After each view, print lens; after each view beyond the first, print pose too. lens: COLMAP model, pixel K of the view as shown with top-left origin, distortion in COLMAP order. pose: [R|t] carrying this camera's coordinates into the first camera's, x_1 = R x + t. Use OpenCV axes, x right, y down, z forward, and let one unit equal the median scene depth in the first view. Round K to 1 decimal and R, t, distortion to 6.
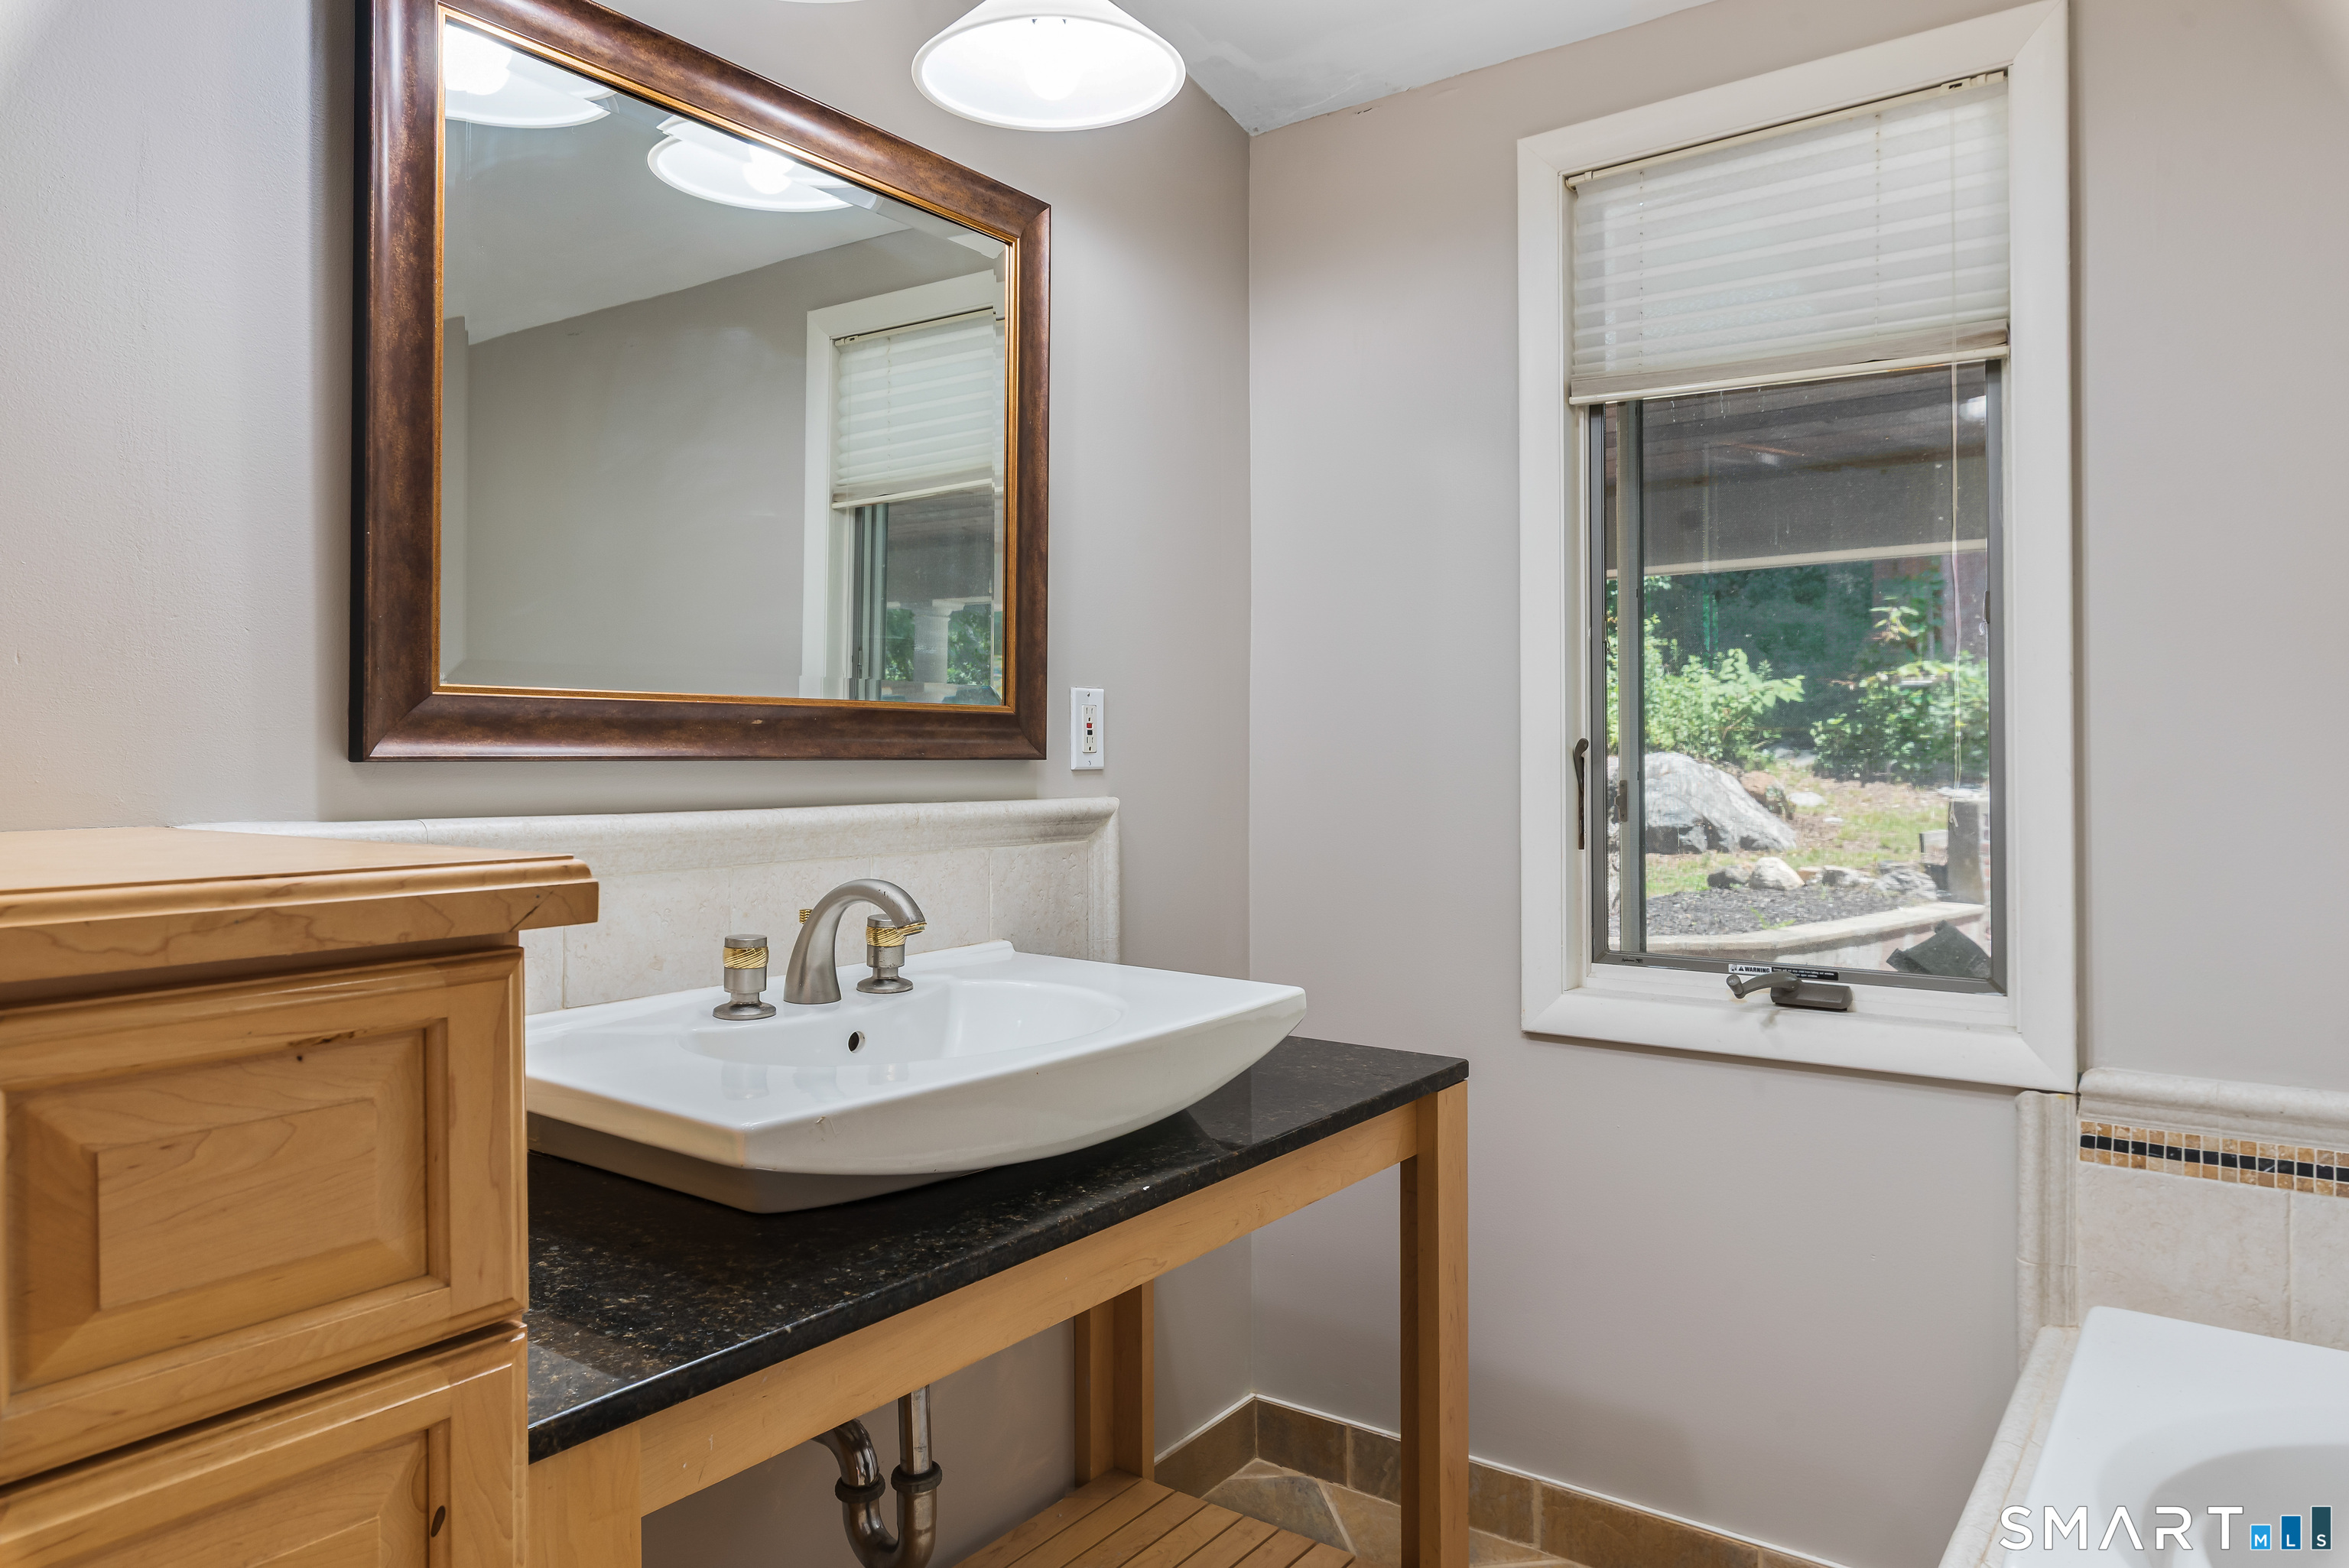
lens RADIAL K [[1499.7, 0, 1149.3], [0, 1499.7, 744.9], [0, 0, 1]] dist [-0.000864, 0.001786]
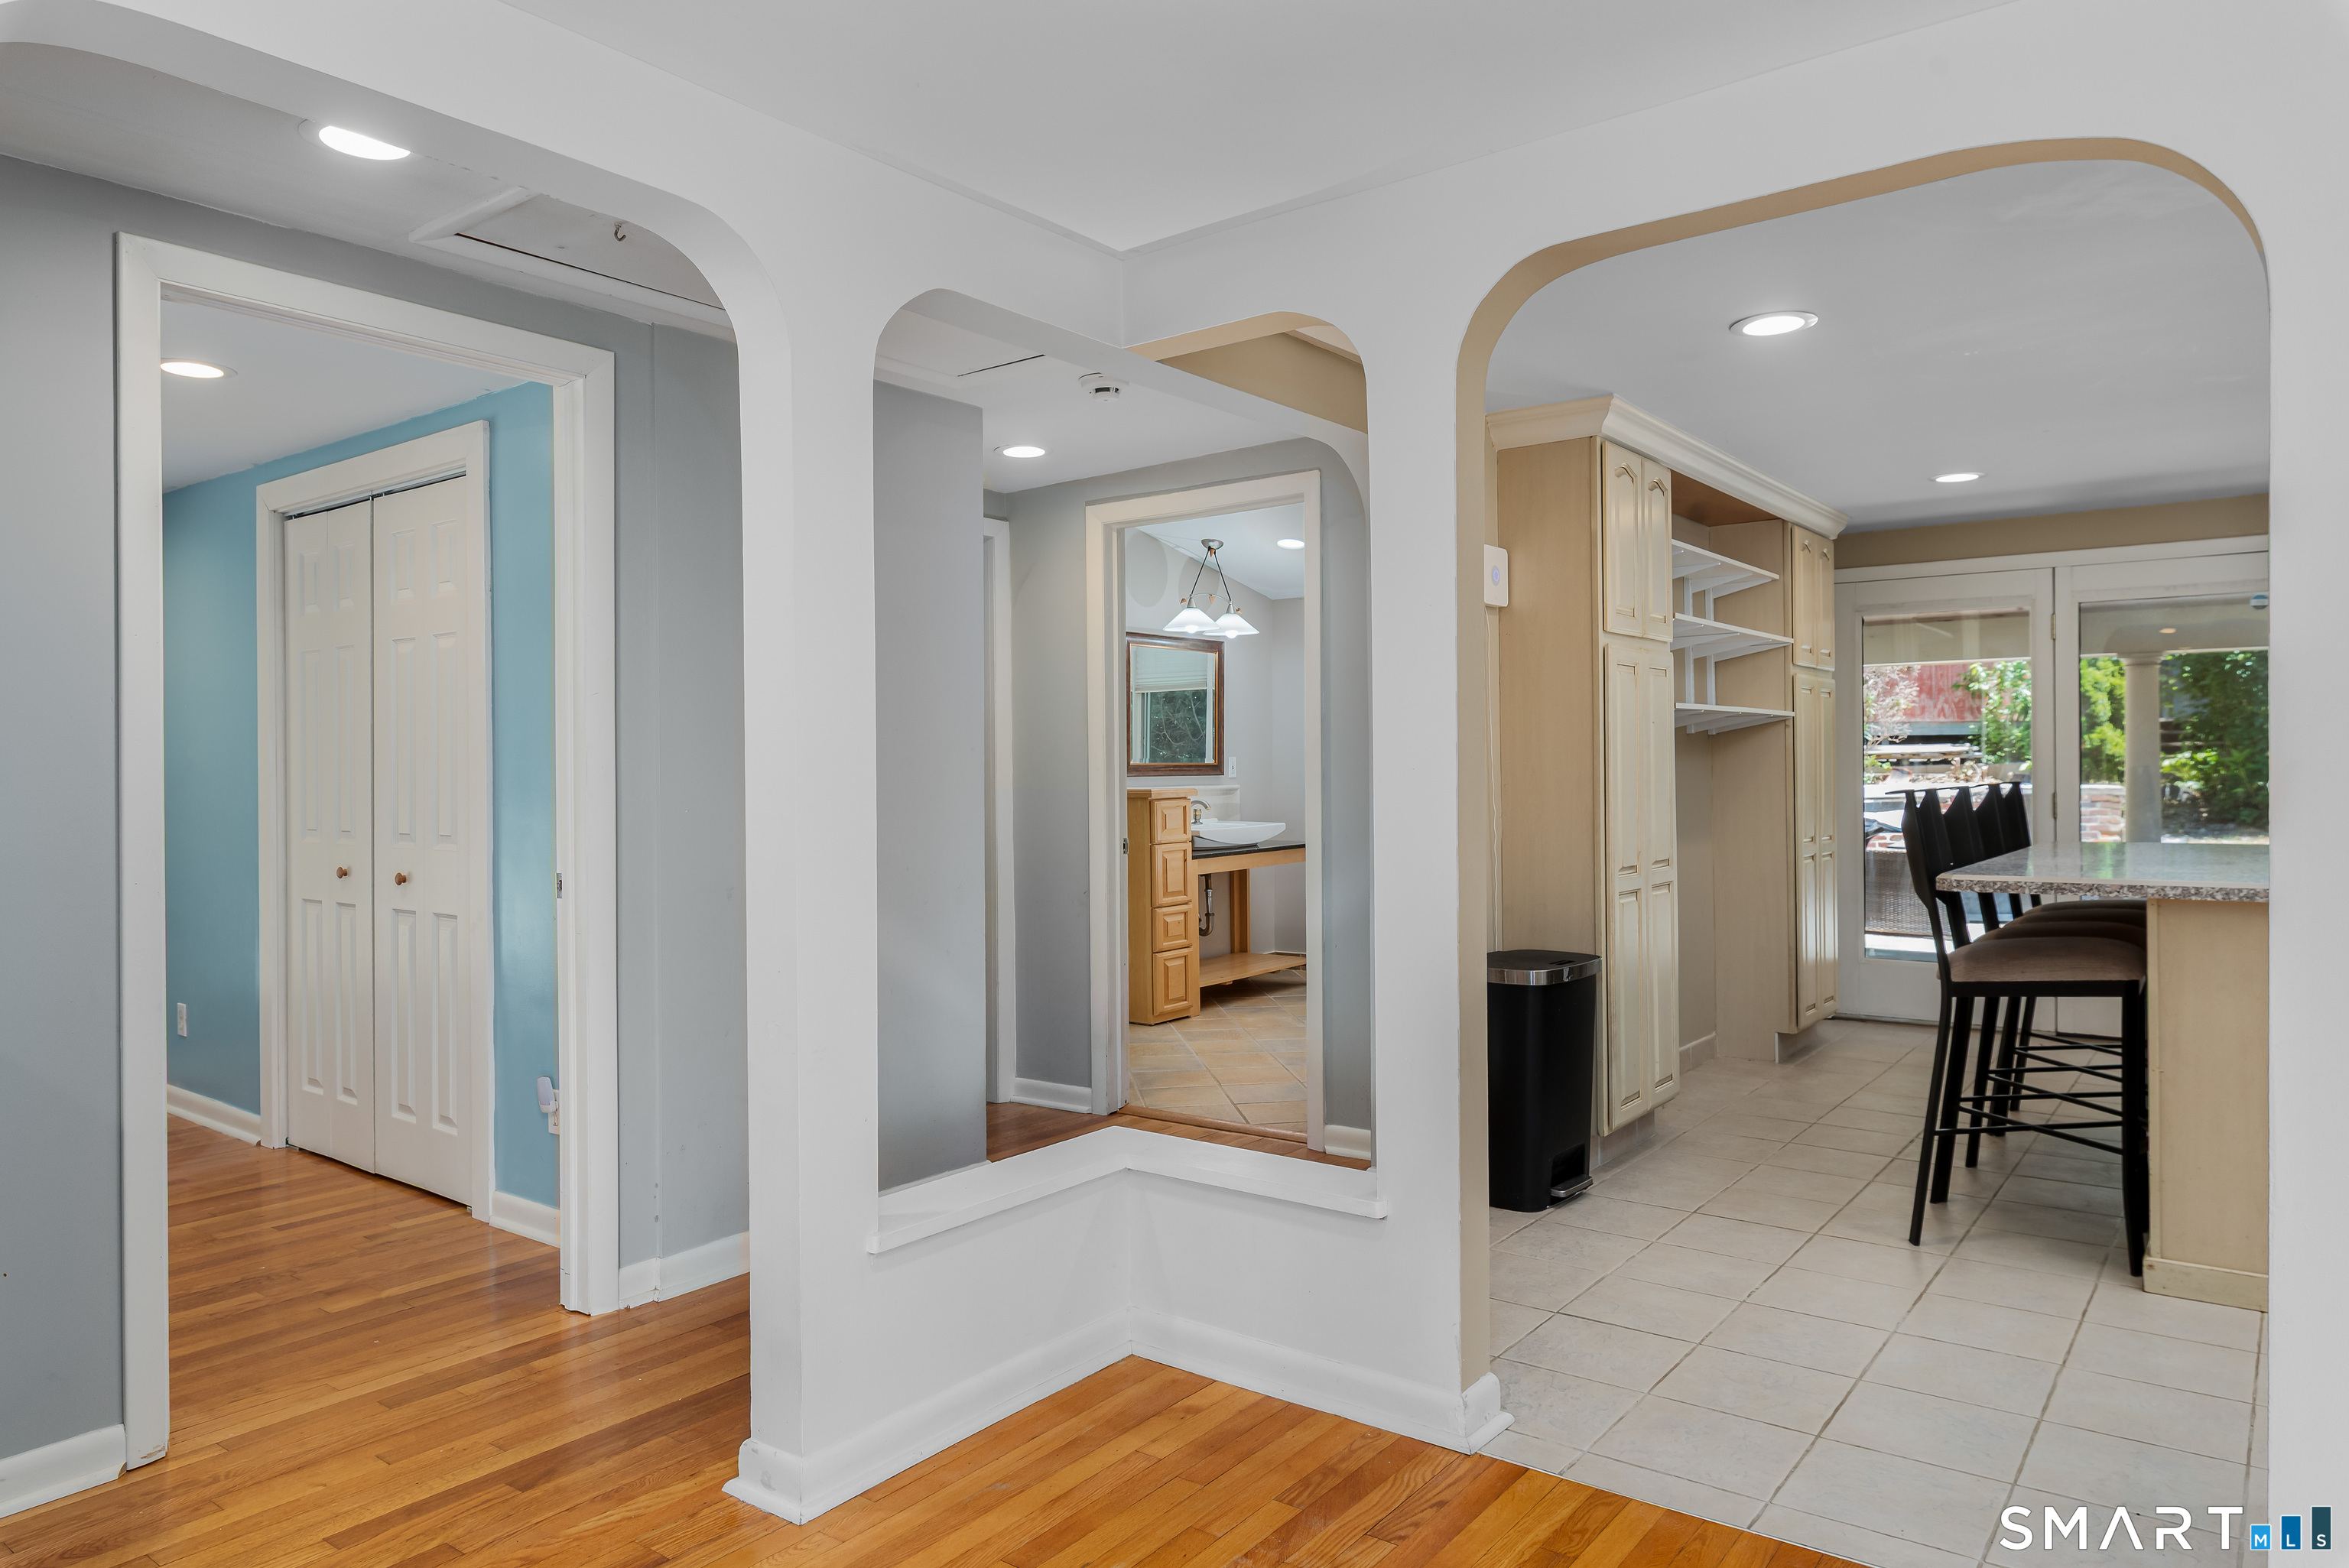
lens RADIAL K [[1499.7, 0, 1166.1], [0, 1499.7, 774.6], [0, 0, 1]] dist [-0.000864, 0.001786]
pose [[0.999963, -0.008597, 0.000218, -0.230992], [0.008593, 0.999868, 0.013822, -0.051542], [-0.000337, -0.013819, 0.999904, -3.179882]]
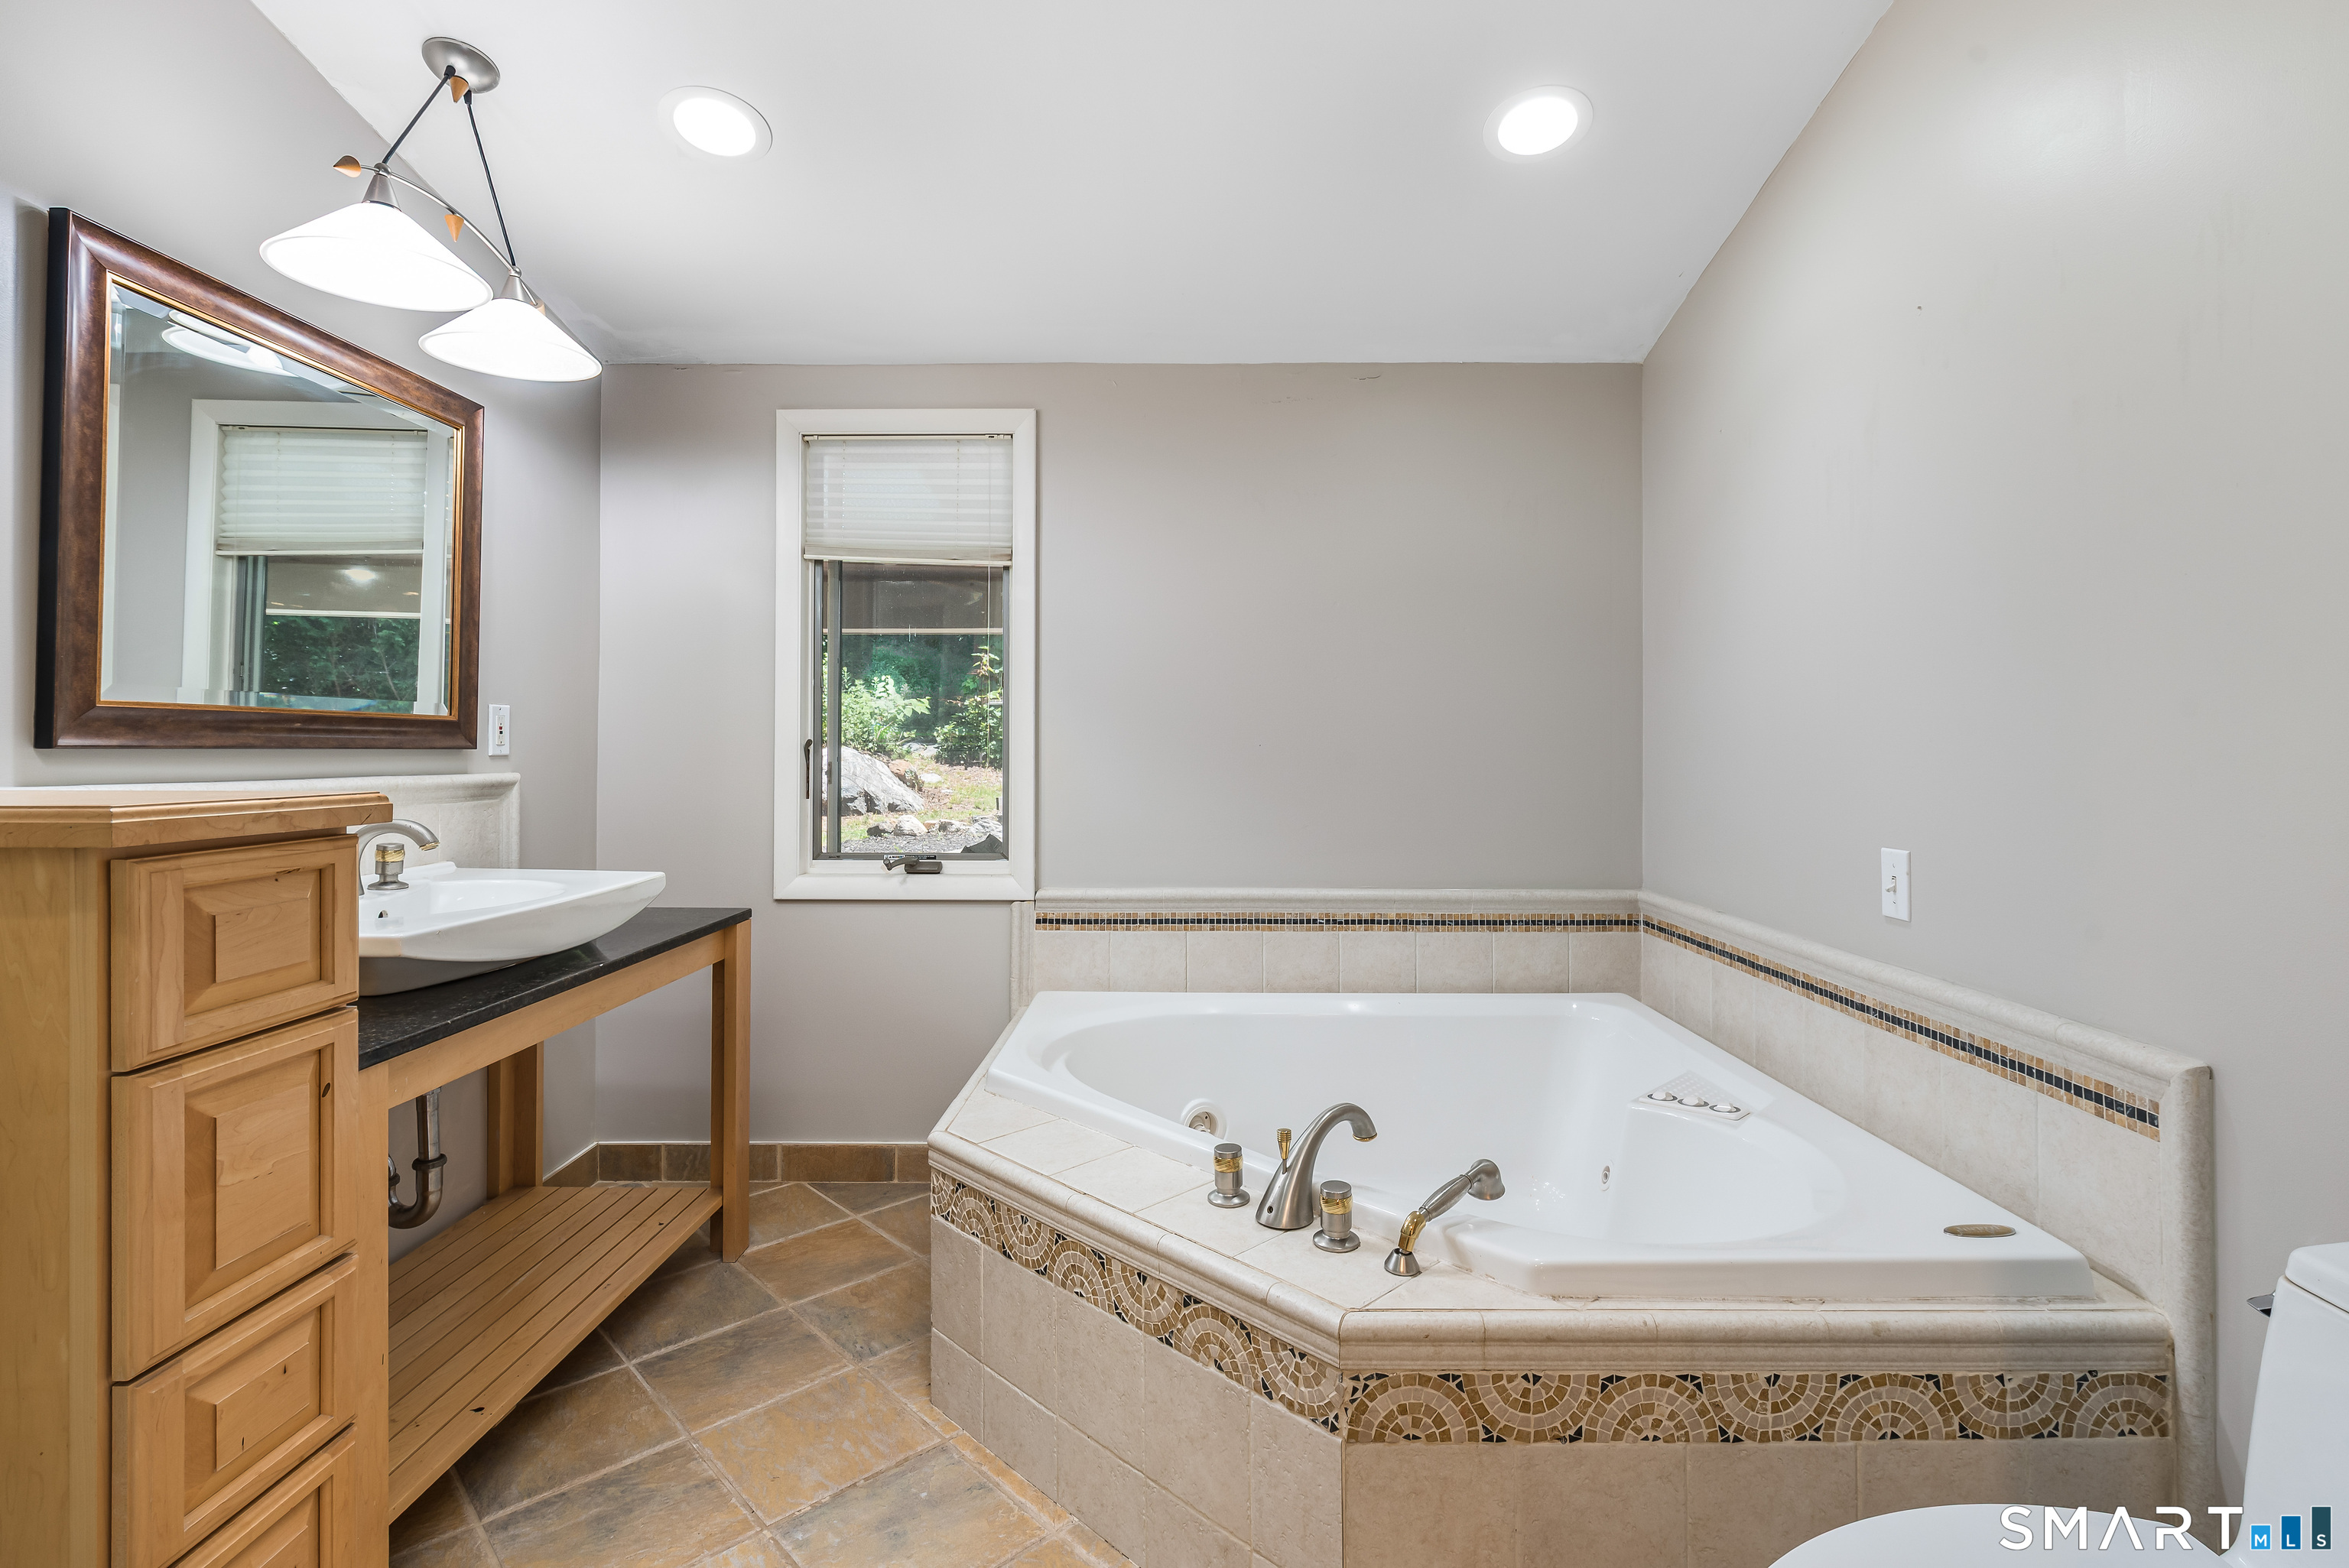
lens RADIAL K [[1121.2, 0, 1200.4], [0, 1121.2, 735.3], [0, 0, 1]] dist [-0.001295, -0.001799]
pose [[0.797948, 0.011461, 0.602618, -0.174707], [-0.008584, 0.999934, -0.007652, -0.002704], [-0.602666, 0.000933, 0.797993, -0.433756]]
